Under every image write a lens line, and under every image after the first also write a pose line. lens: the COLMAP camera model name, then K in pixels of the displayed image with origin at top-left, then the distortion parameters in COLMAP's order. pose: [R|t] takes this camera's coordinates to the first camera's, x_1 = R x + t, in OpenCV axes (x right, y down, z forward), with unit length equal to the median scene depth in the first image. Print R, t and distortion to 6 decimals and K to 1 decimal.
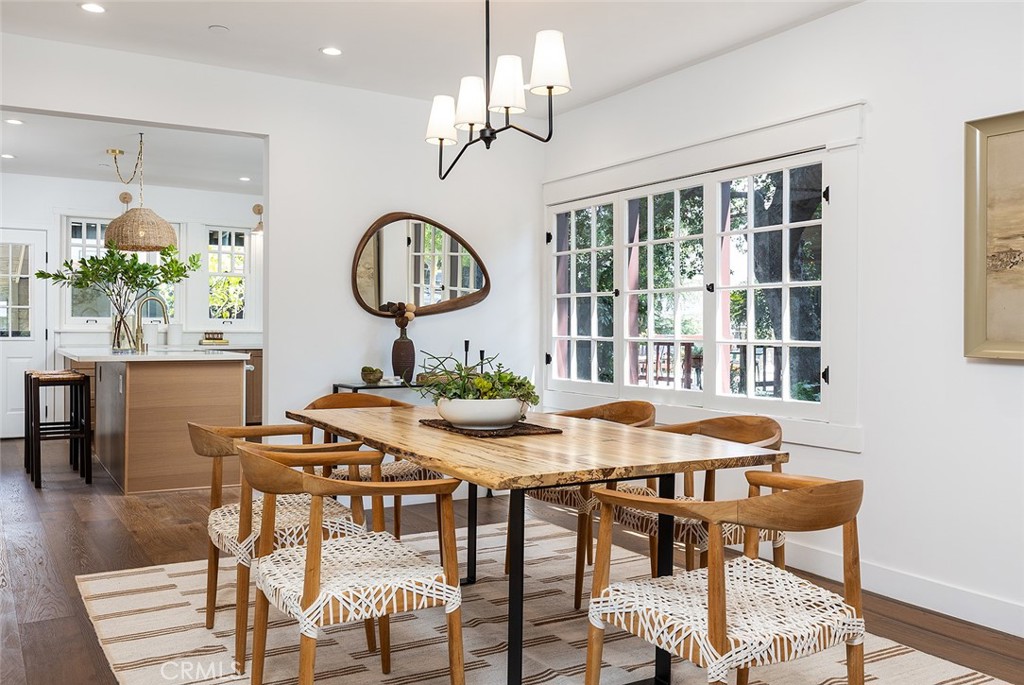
lens RADIAL K [[896.3, 0, 513.4], [0, 896.3, 336.7], [0, 0, 1]] dist [-0.000783, -0.000331]
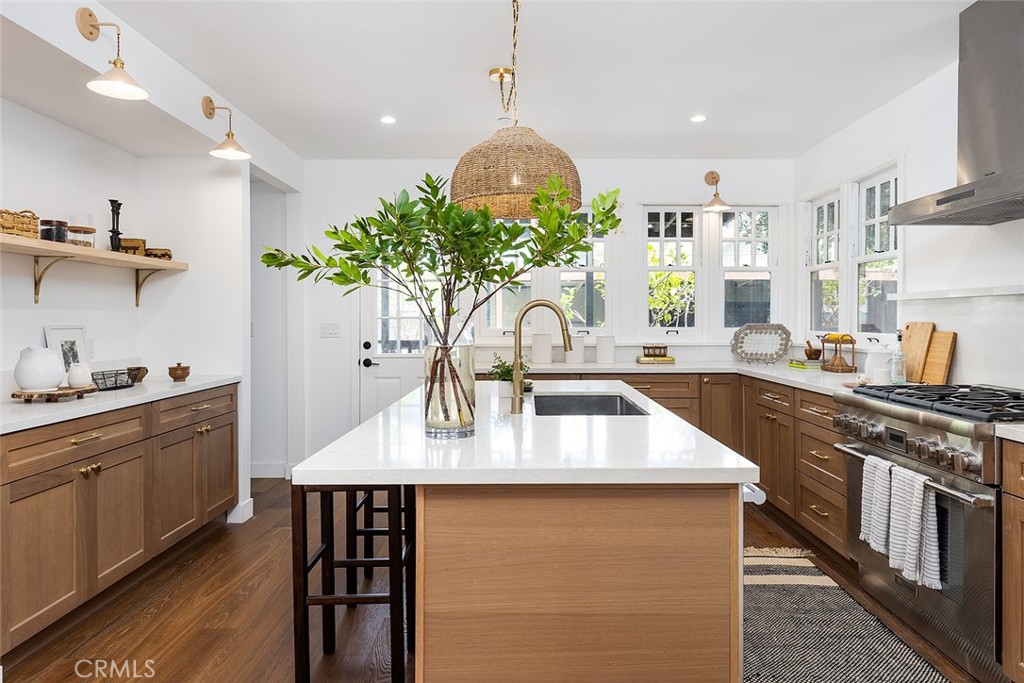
lens RADIAL K [[636.0, 0, 516.0], [0, 636.0, 323.8], [0, 0, 1]] dist [-0.006025, 0.005879]
pose [[0.858211, -0.009212, -0.513215, -0.161864], [0.006675, 0.999955, -0.006787, -0.020657], [0.513254, 0.002399, 0.858233, 0.486262]]
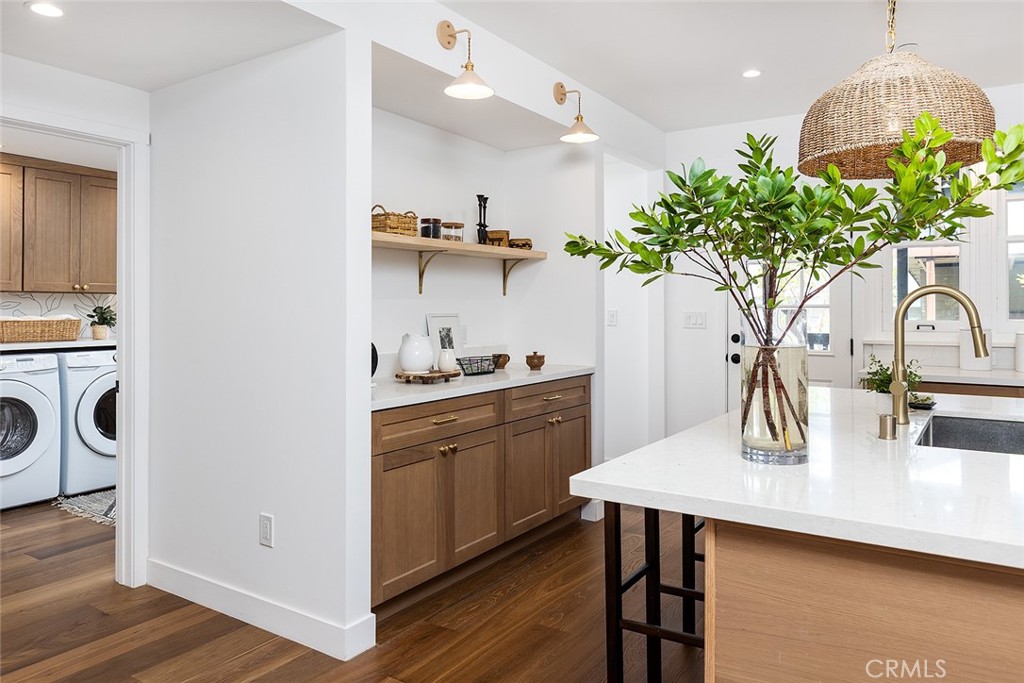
lens RADIAL K [[711.2, 0, 509.3], [0, 711.2, 305.2], [0, 0, 1]] dist [0.003981, -0.005797]
pose [[0.439393, -0.012177, -0.898212, -0.151647], [-0.004050, 0.999871, -0.015536, -0.022452], [0.898286, 0.010464, 0.439287, 0.508932]]
